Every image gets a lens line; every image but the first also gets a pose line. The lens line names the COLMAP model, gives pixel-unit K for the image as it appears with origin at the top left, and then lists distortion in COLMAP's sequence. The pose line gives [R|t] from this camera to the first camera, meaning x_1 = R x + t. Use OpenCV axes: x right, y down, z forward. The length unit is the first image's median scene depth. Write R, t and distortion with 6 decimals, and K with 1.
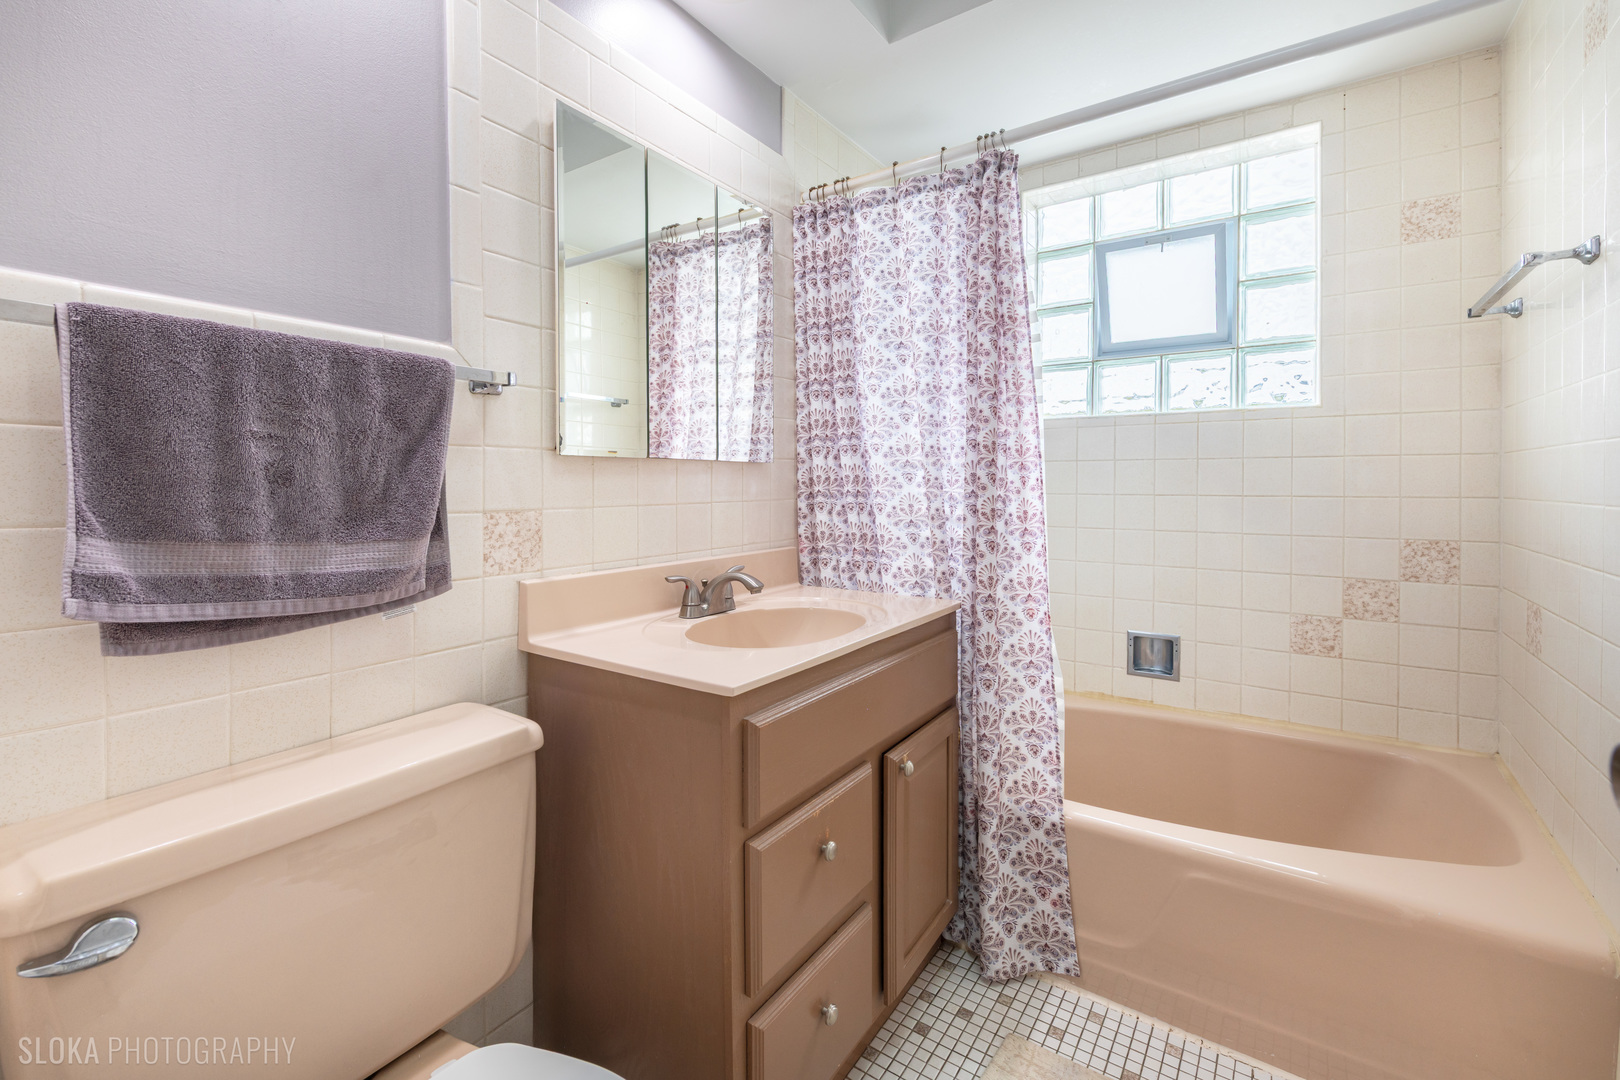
lens RADIAL K [[677.1, 0, 806.9], [0, 677.1, 521.6], [0, 0, 1]] dist [0.001538, -0.008179]
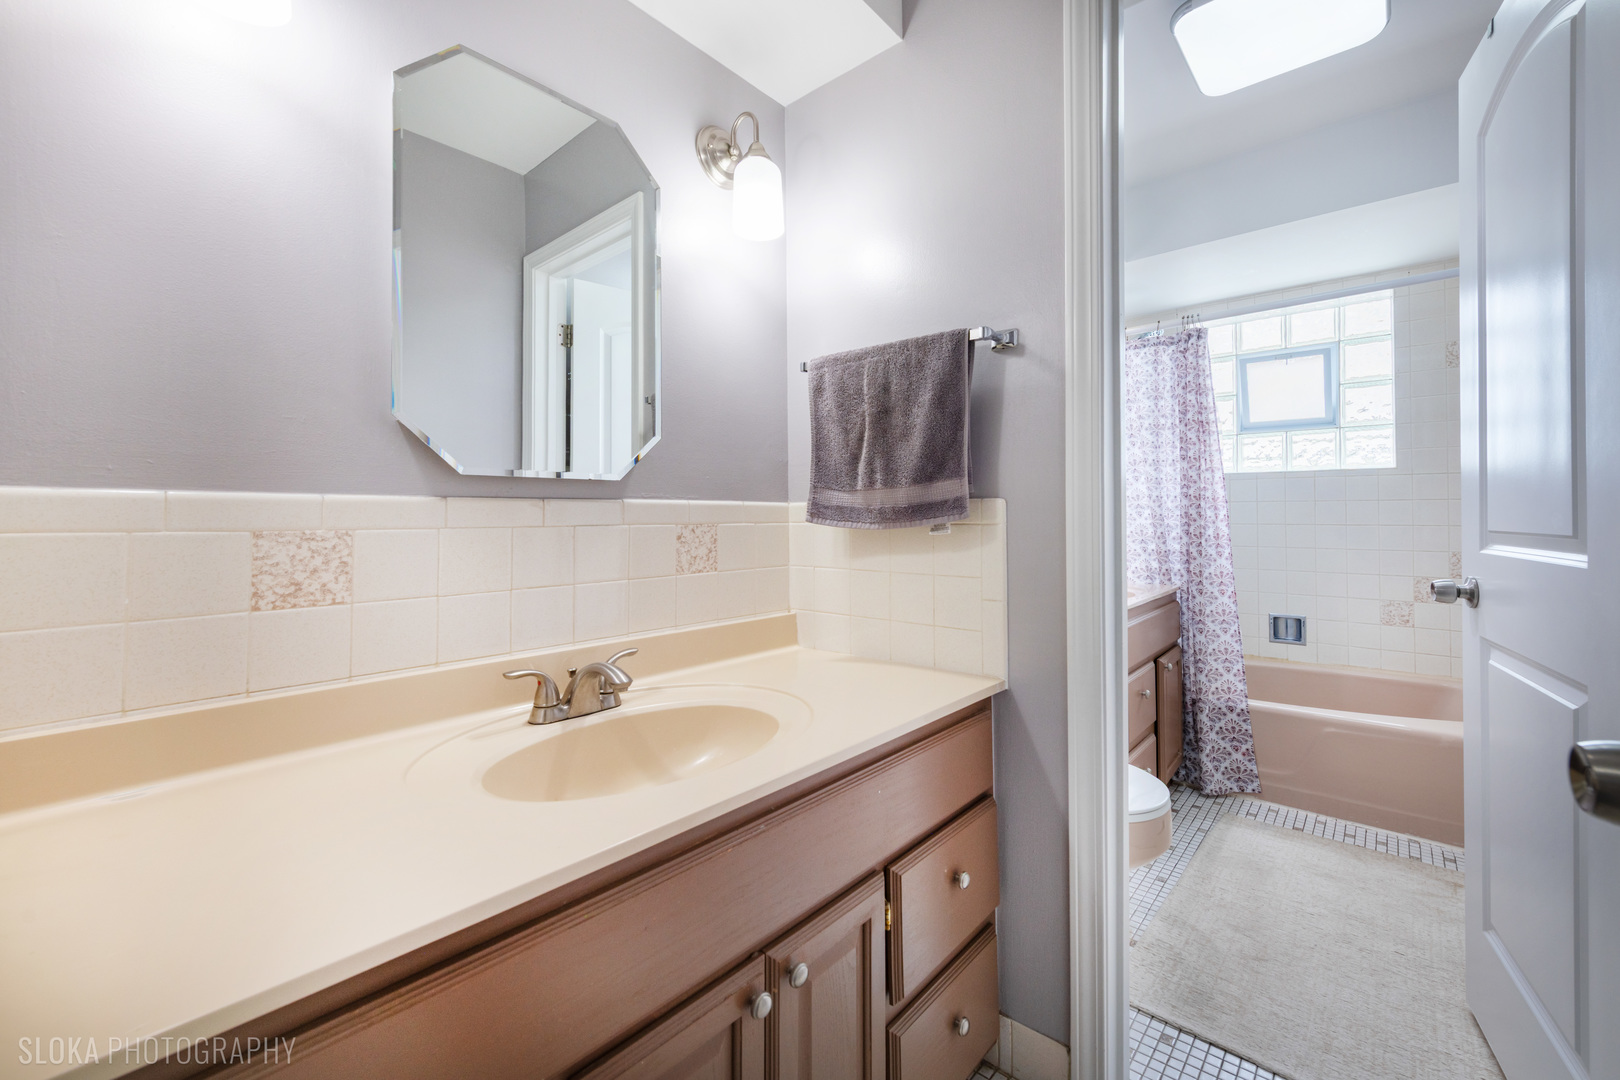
lens RADIAL K [[653.7, 0, 819.3], [0, 653.7, 533.2], [0, 0, 1]] dist [-0.010858, 0.000229]
pose [[0.995685, -0.000145, -0.092792, -0.539907], [-0.002665, 0.999542, -0.030159, 0.036629], [0.092754, 0.030276, 0.995229, -0.755235]]
